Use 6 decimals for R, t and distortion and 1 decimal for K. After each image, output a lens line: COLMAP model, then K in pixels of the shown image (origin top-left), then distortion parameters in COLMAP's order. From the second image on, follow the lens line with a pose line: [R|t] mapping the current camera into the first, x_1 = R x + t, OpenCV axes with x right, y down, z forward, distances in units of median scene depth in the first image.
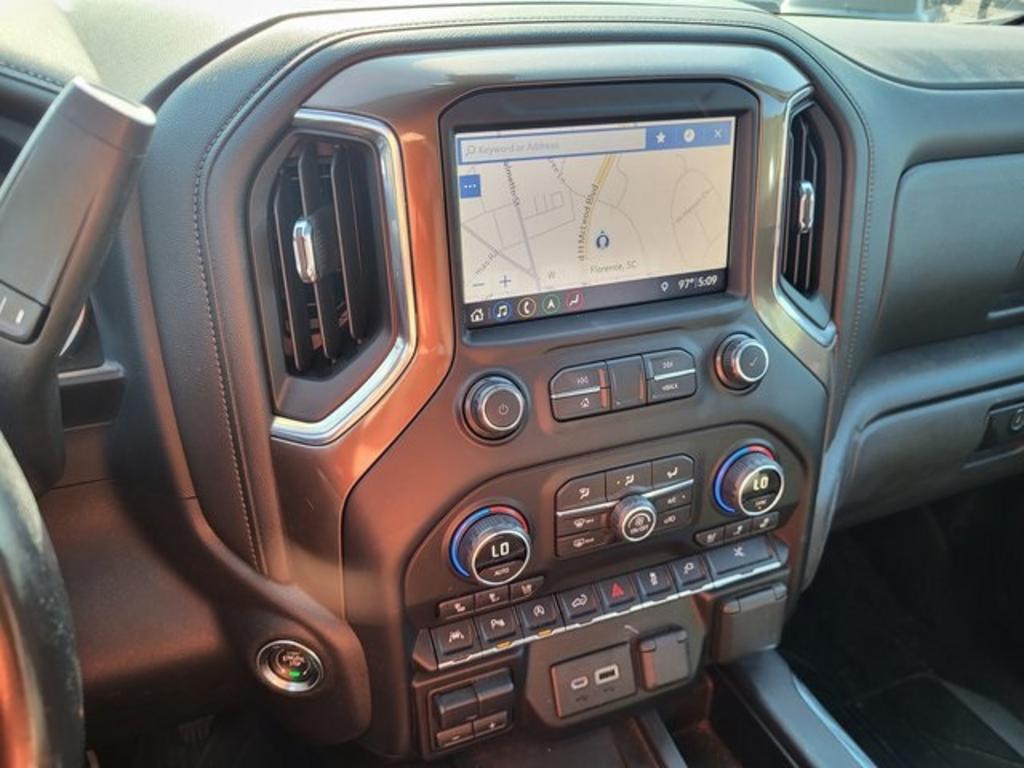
lens RADIAL K [[816.4, 0, 510.8], [0, 816.4, 379.5], [0, 0, 1]] dist [0.018670, -0.006529]
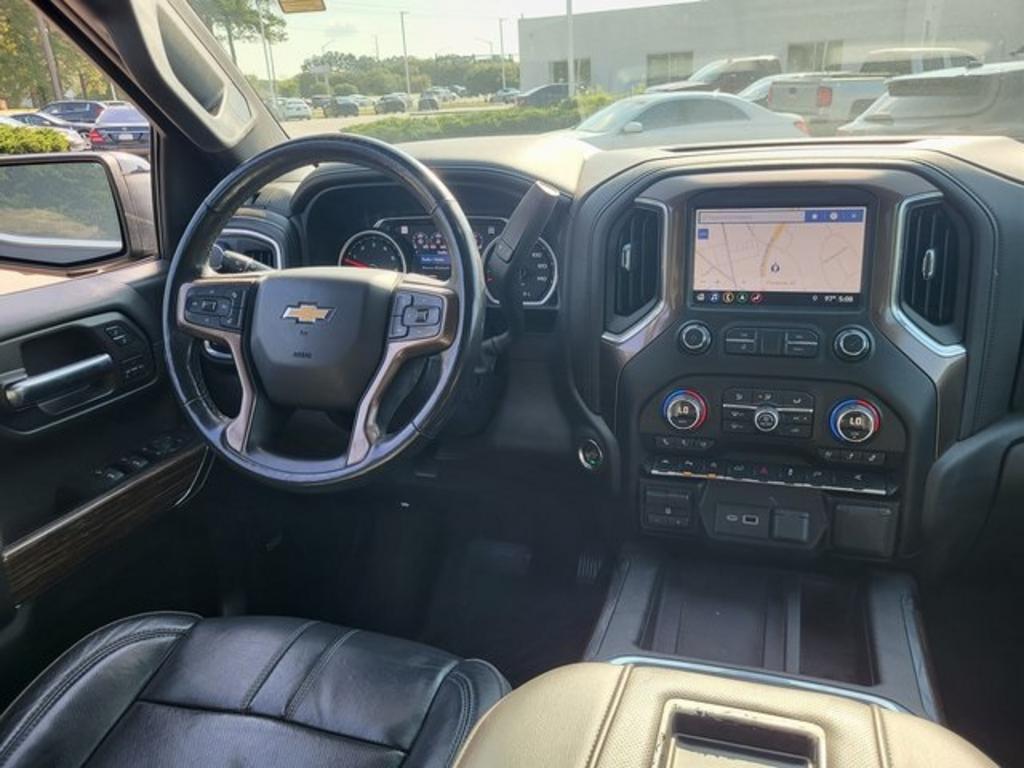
lens RADIAL K [[816.4, 0, 507.7], [0, 816.4, 381.8], [0, 0, 1]] dist [0.018670, -0.006529]
pose [[0.743397, 0.151440, -0.651481, 0.931446], [-0.253636, 0.965108, -0.065076, 0.369136], [0.618895, 0.213616, 0.755869, -0.771361]]
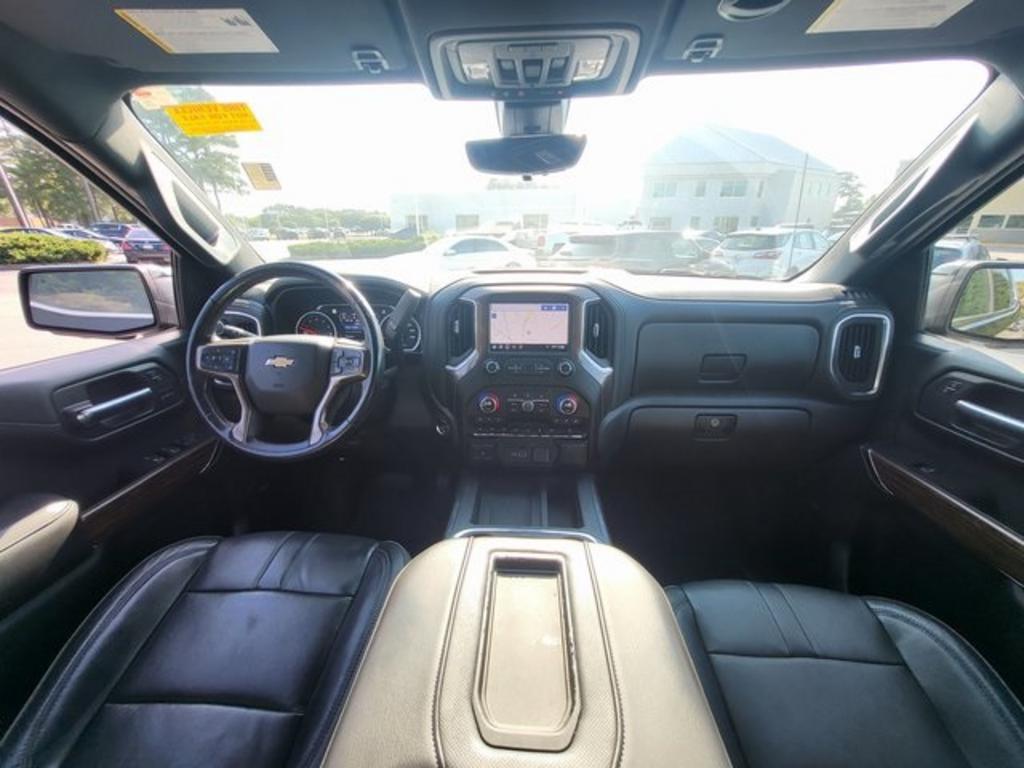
lens RADIAL K [[414.4, 0, 501.8], [0, 414.4, 385.9], [0, 0, 1]] dist [-0.000944, -0.000882]
pose [[0.892190, 0.120153, -0.435385, 0.897881], [-0.184845, 0.976676, -0.109252, 0.324544], [0.412104, 0.177952, 0.893590, -0.793986]]
